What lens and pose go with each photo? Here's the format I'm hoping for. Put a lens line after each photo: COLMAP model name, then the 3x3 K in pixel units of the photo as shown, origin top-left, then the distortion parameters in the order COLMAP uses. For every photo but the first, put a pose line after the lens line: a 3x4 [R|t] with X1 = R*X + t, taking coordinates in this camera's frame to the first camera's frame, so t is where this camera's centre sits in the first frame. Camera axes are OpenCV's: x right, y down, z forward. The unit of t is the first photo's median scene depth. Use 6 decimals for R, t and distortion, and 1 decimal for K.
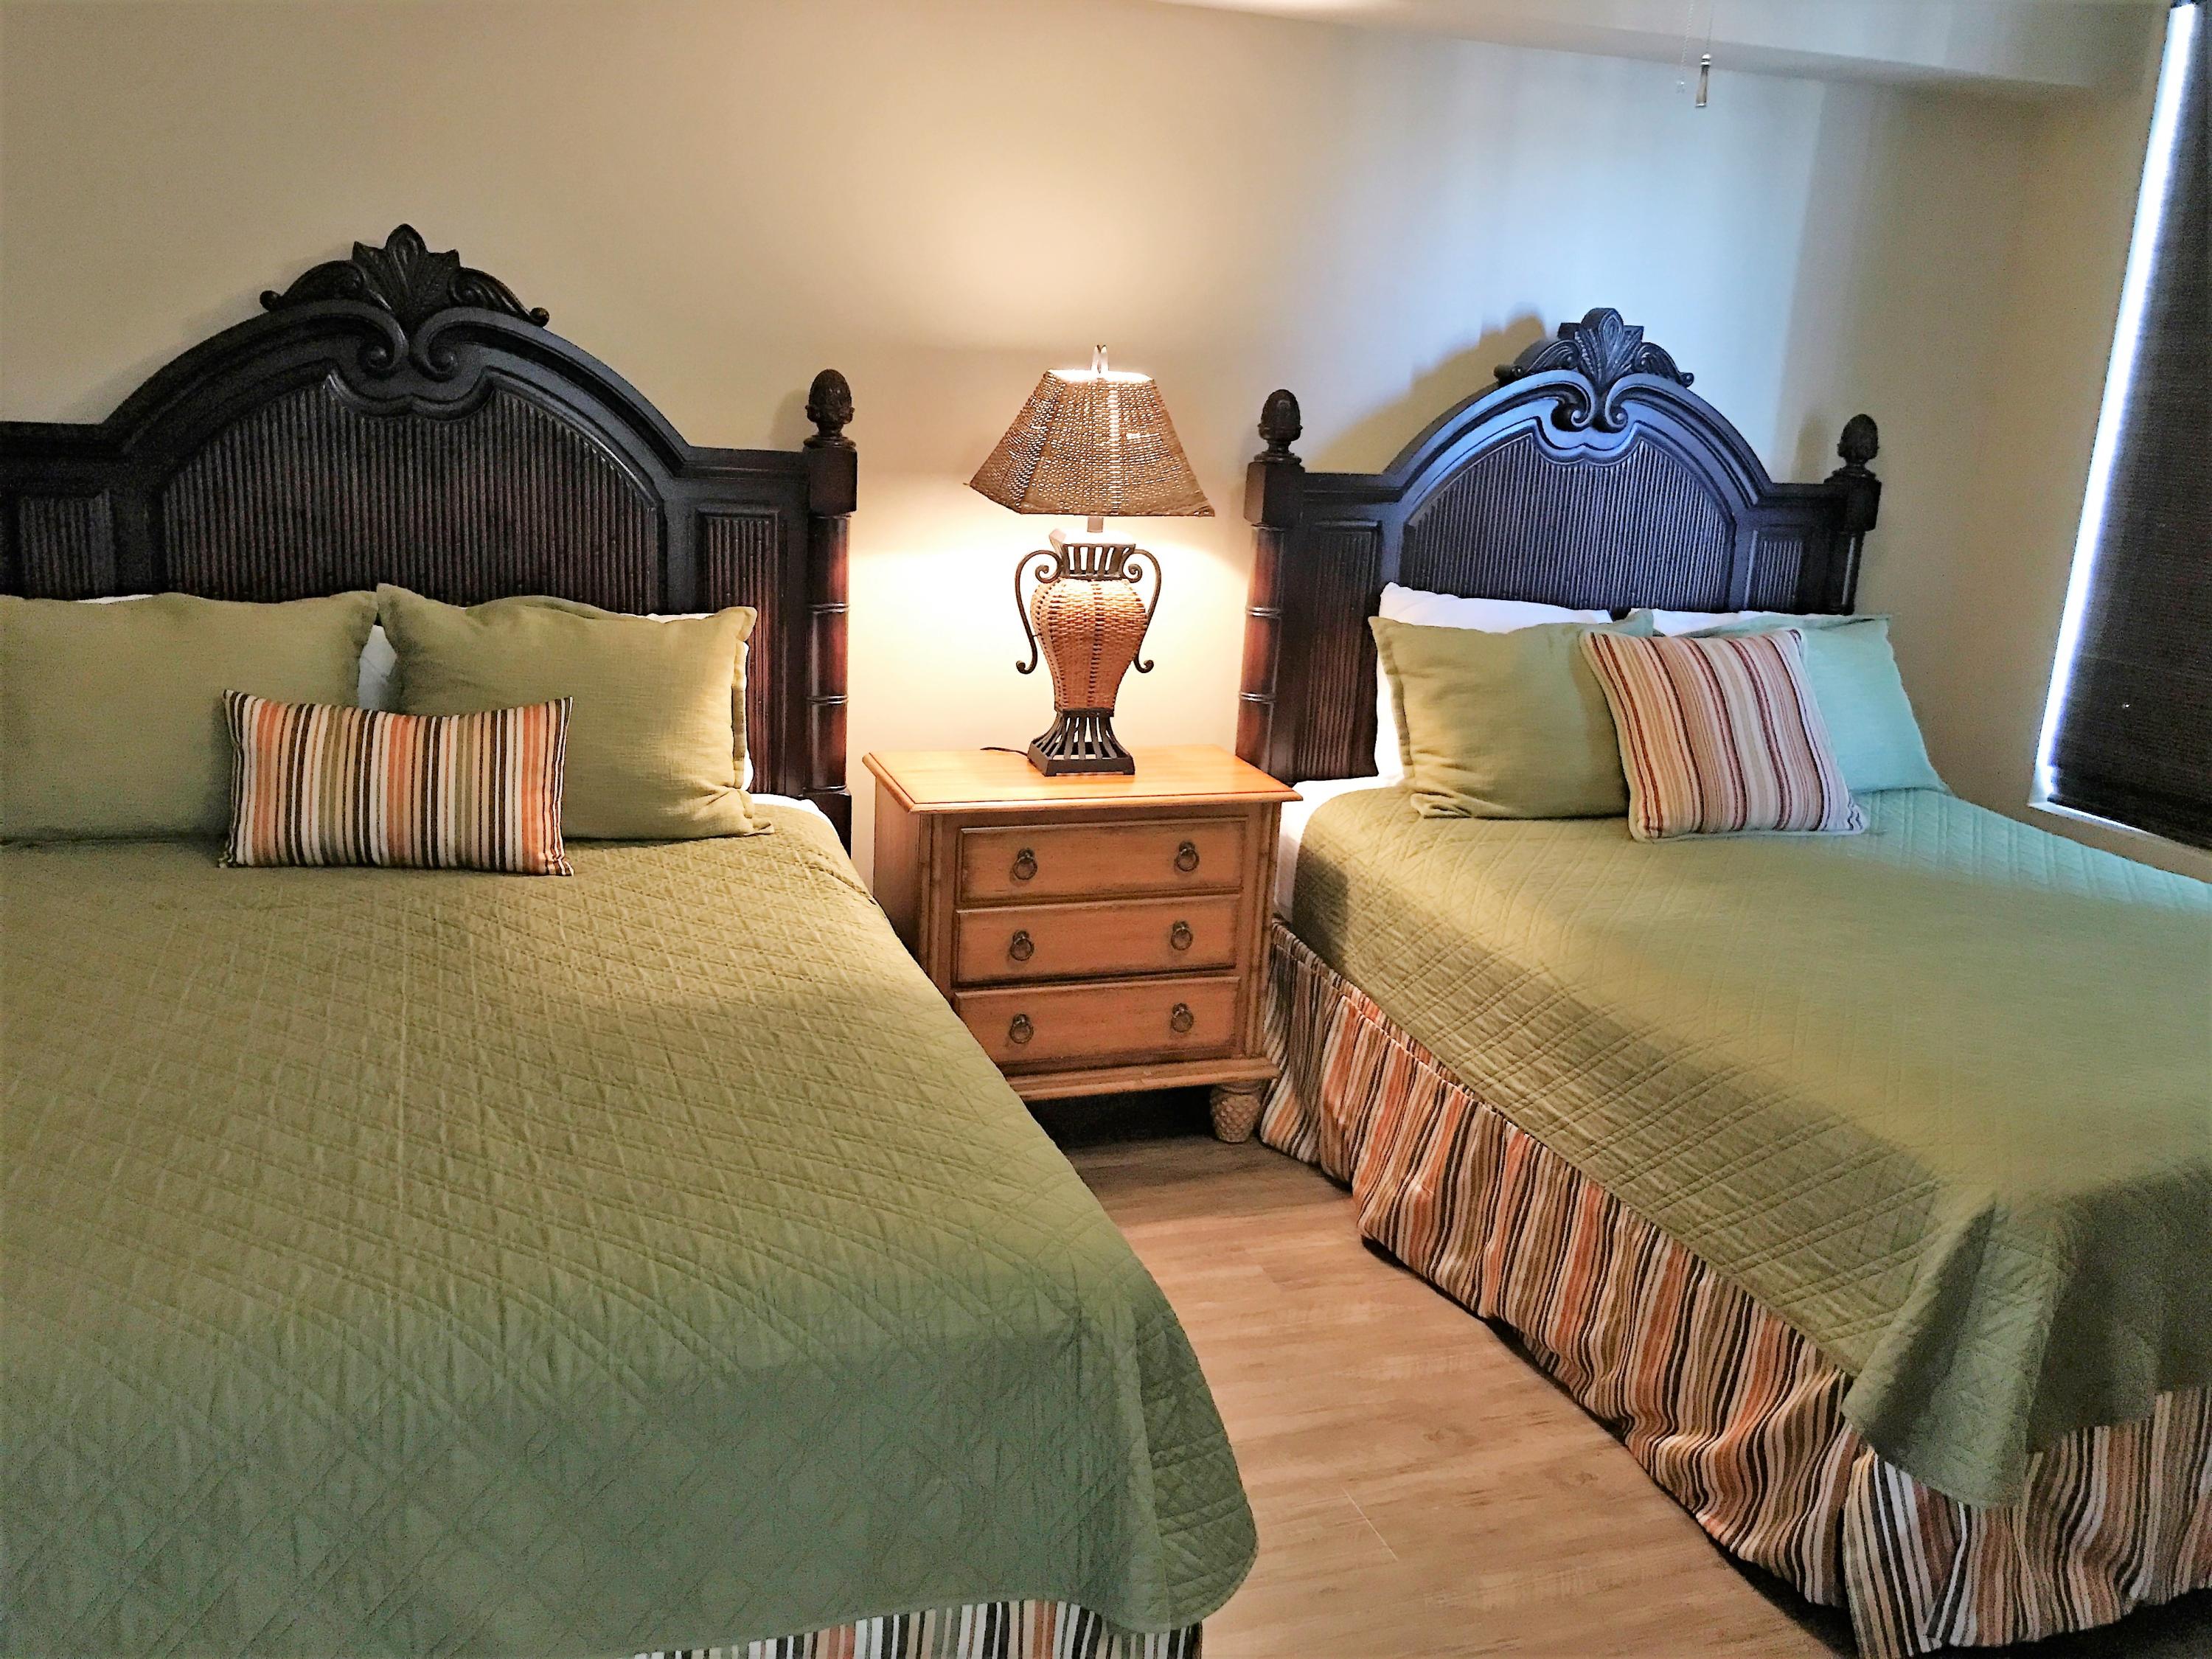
lens RADIAL K [[1816.1, 0, 1103.3], [0, 1816.1, 834.1], [0, 0, 1]] dist [0.034763, -0.042677]
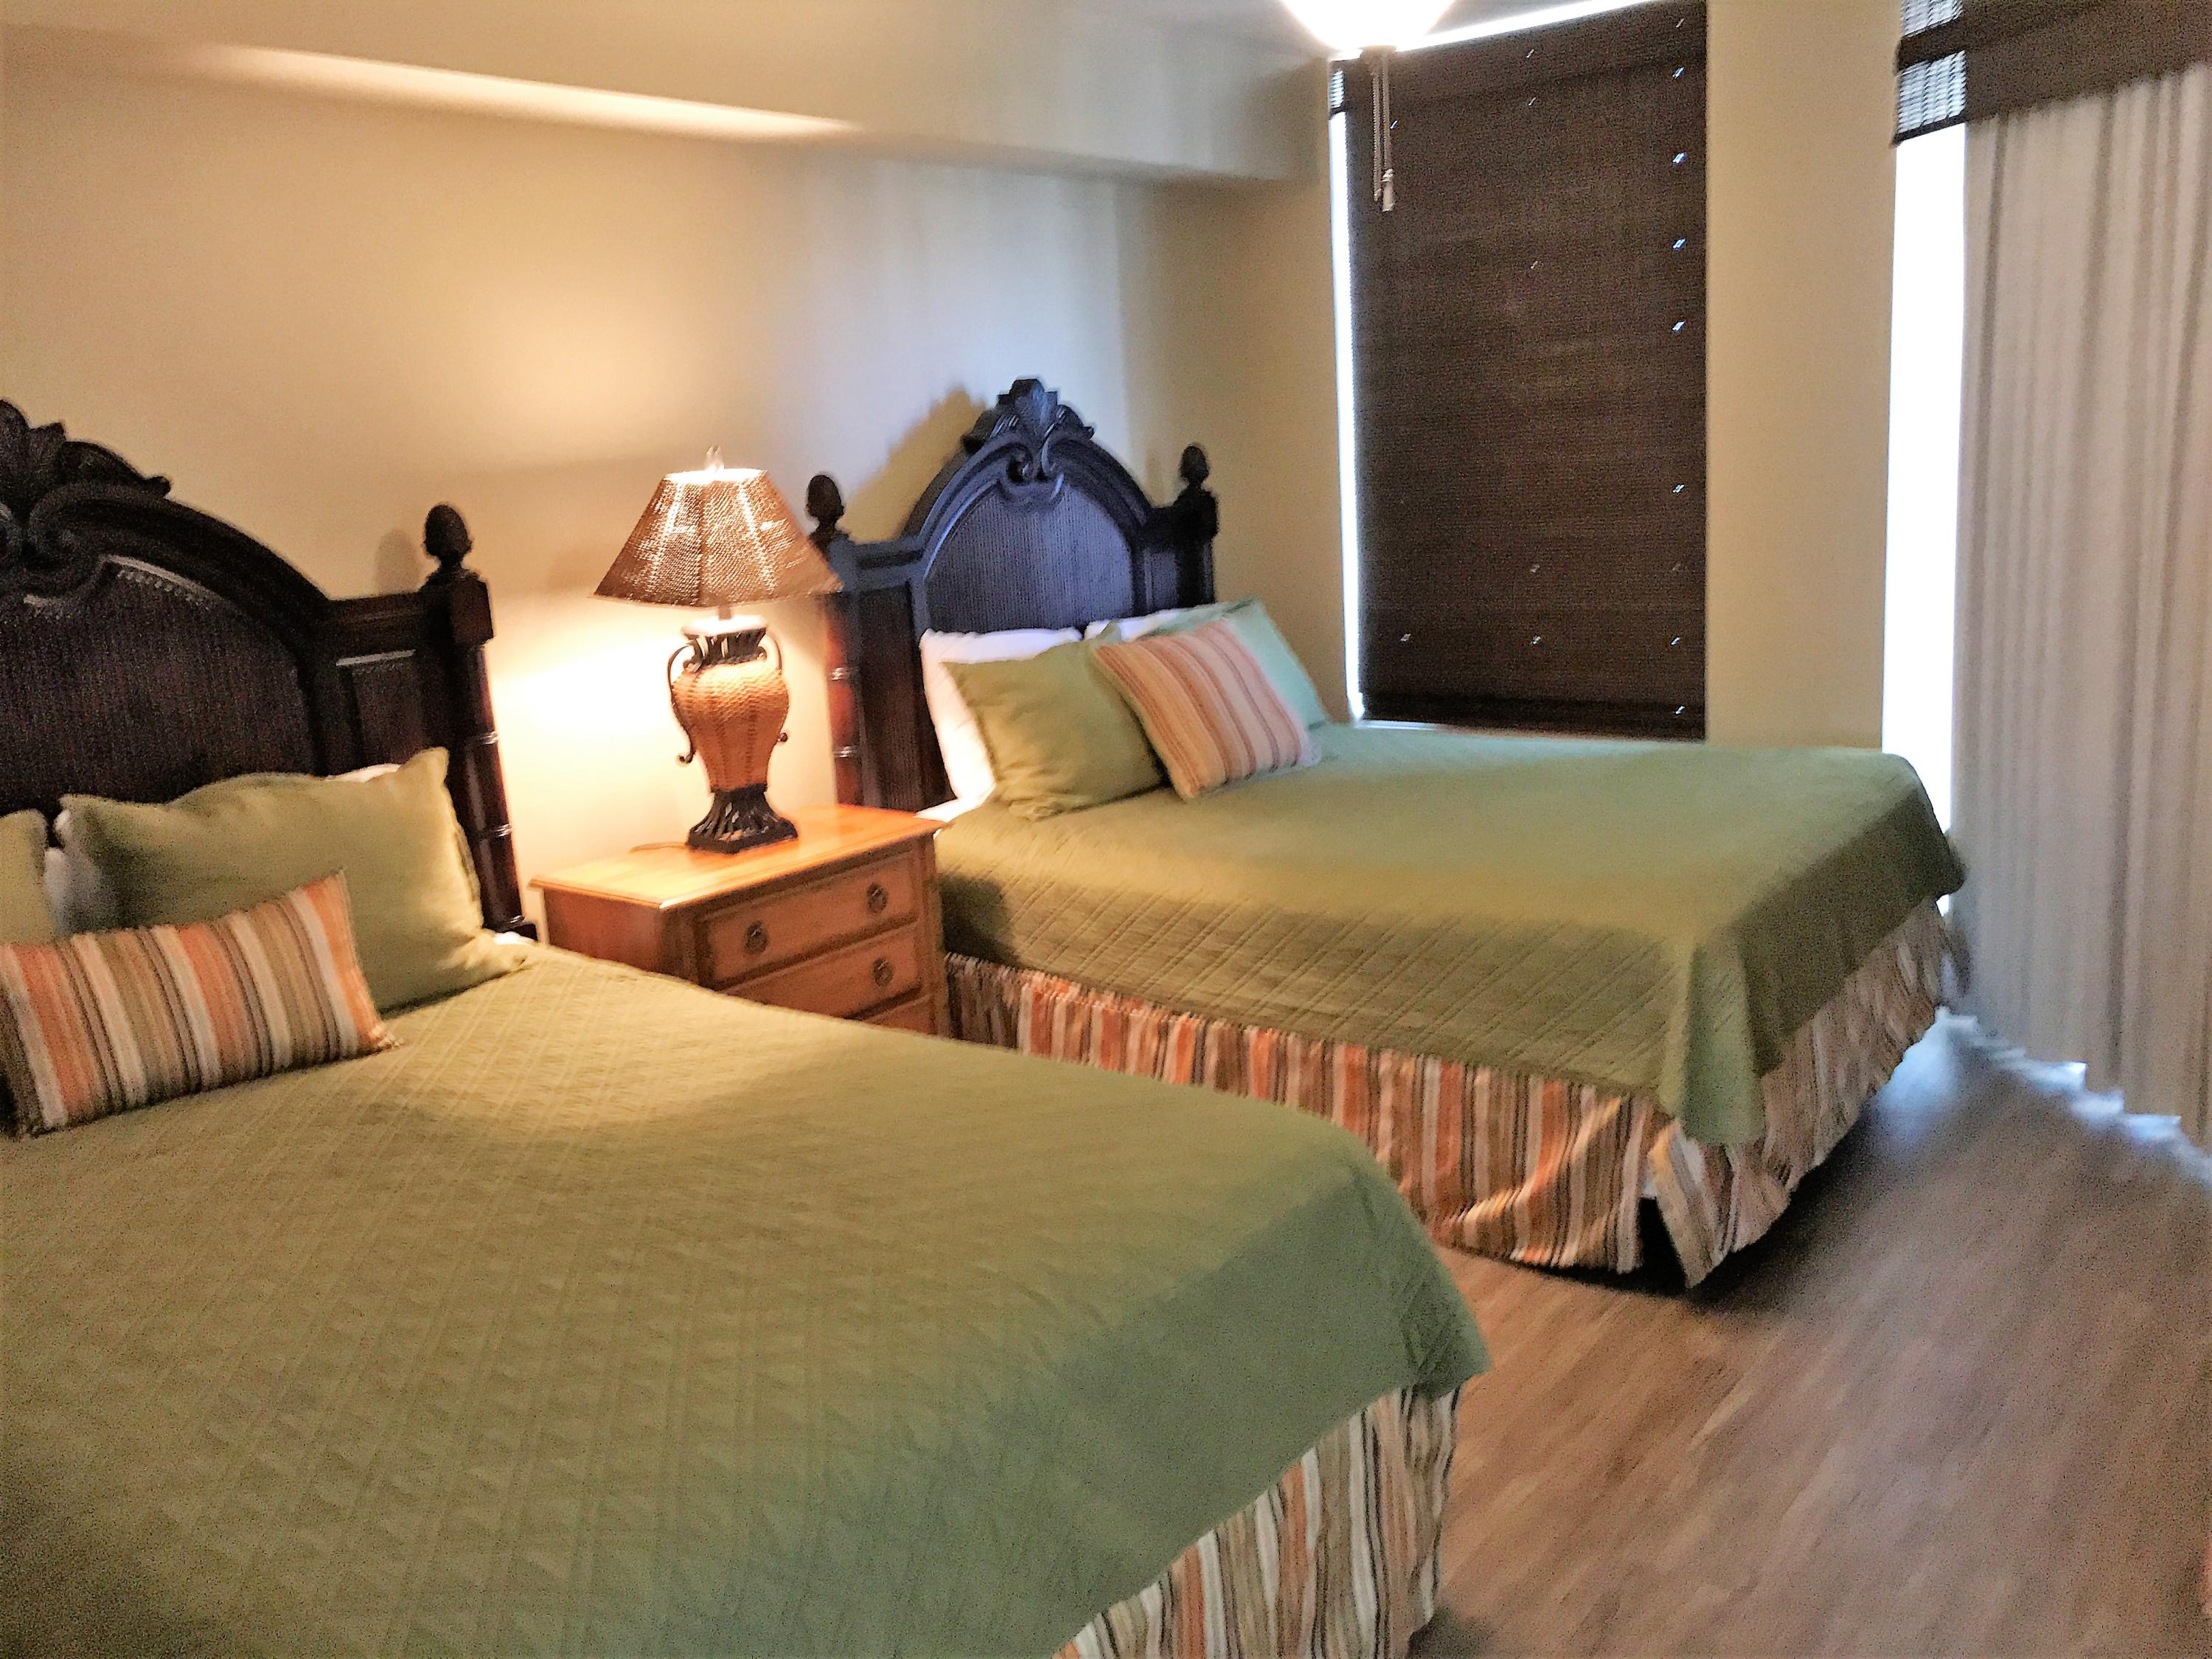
lens RADIAL K [[1816.1, 0, 1091.3], [0, 1816.1, 832.3], [0, 0, 1]] dist [0.034763, -0.042677]
pose [[0.836493, -0.216480, 0.503405, -0.391572], [0.240332, 0.970524, 0.018003, -0.014279], [-0.492464, 0.105925, 0.863863, -0.013078]]
